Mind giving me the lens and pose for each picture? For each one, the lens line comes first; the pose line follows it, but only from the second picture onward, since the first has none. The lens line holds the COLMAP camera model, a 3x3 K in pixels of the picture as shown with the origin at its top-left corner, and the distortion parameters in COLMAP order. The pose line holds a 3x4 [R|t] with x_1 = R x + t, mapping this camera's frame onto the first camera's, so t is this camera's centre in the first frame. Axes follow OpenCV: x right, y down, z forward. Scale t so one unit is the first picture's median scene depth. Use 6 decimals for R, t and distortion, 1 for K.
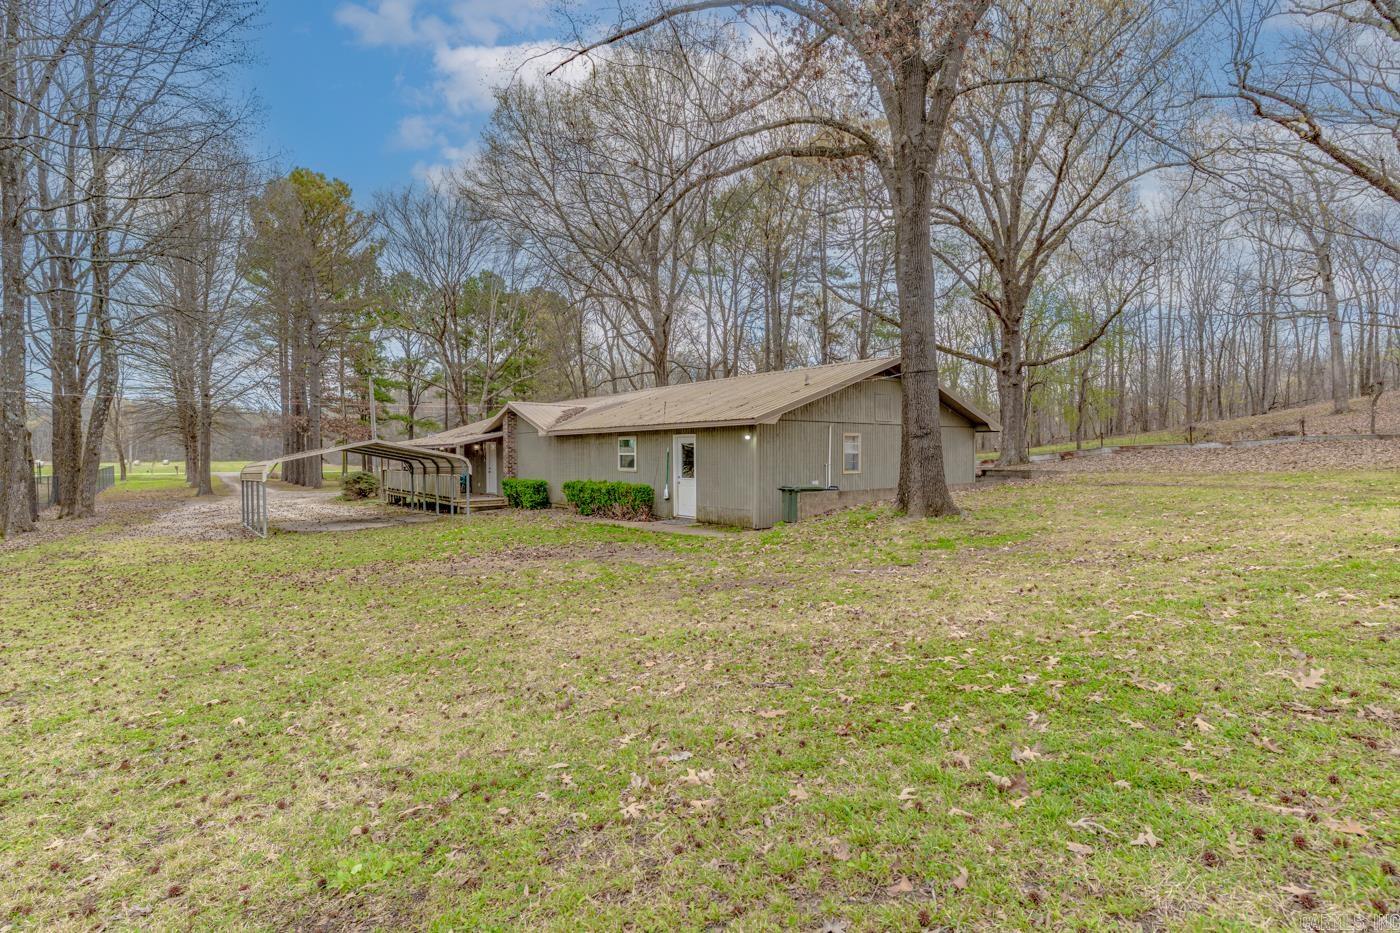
lens RADIAL K [[713.7, 0, 700.0], [0, 713.7, 466.5], [0, 0, 1]] dist [-0.001840, 0.000111]
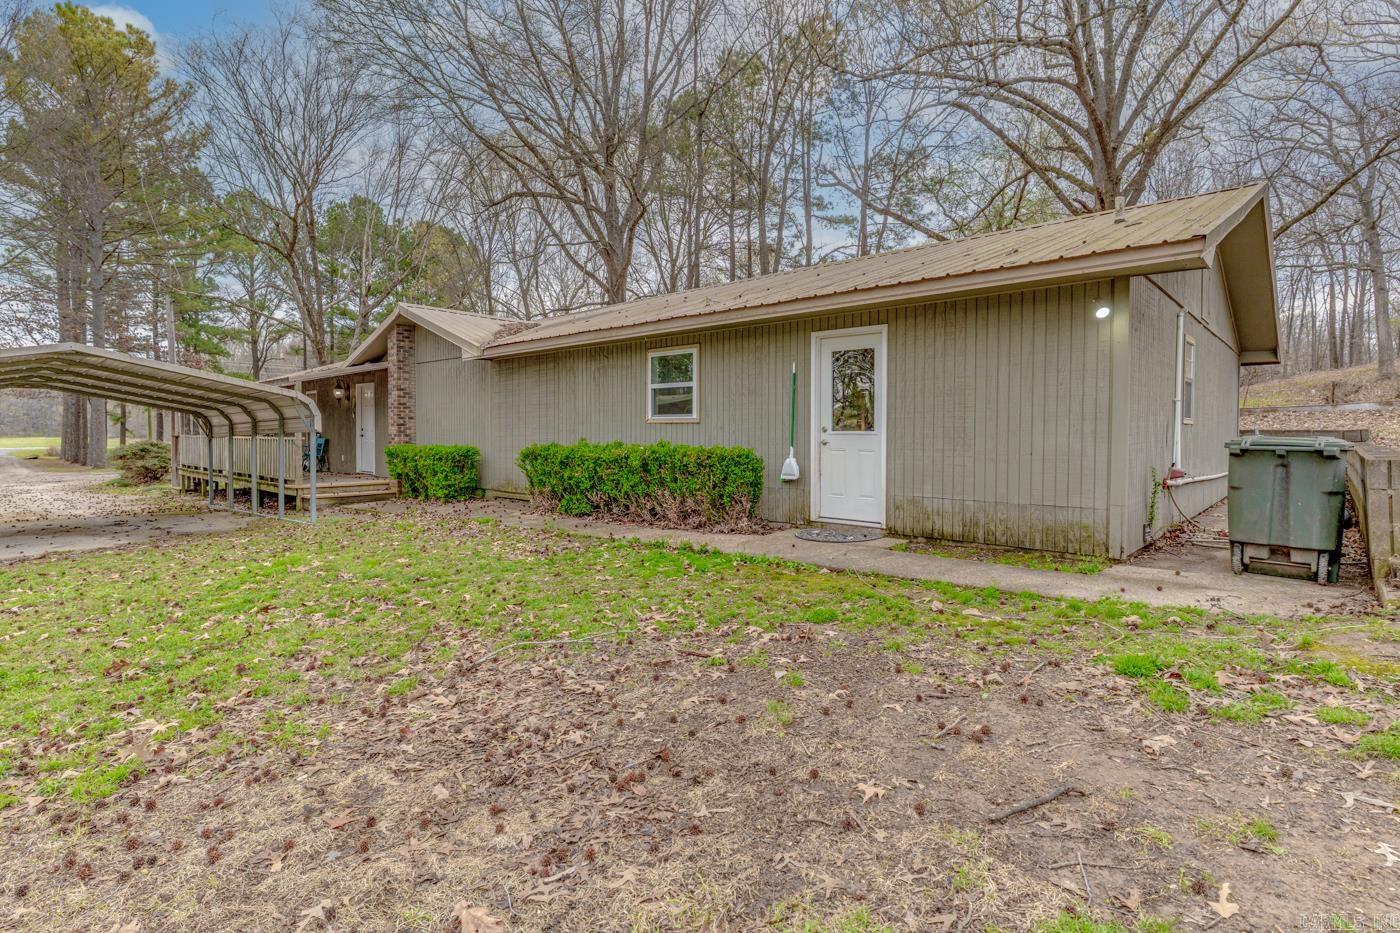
lens RADIAL K [[678.1, 0, 686.6], [0, 678.1, 444.3], [0, 0, 1]] dist [0.001874, 0.000976]
pose [[0.987439, 0.003030, 0.157974, -0.130655], [-0.001868, 0.999970, -0.007499, 0.019786], [-0.157992, 0.007110, 0.987415, 0.445630]]
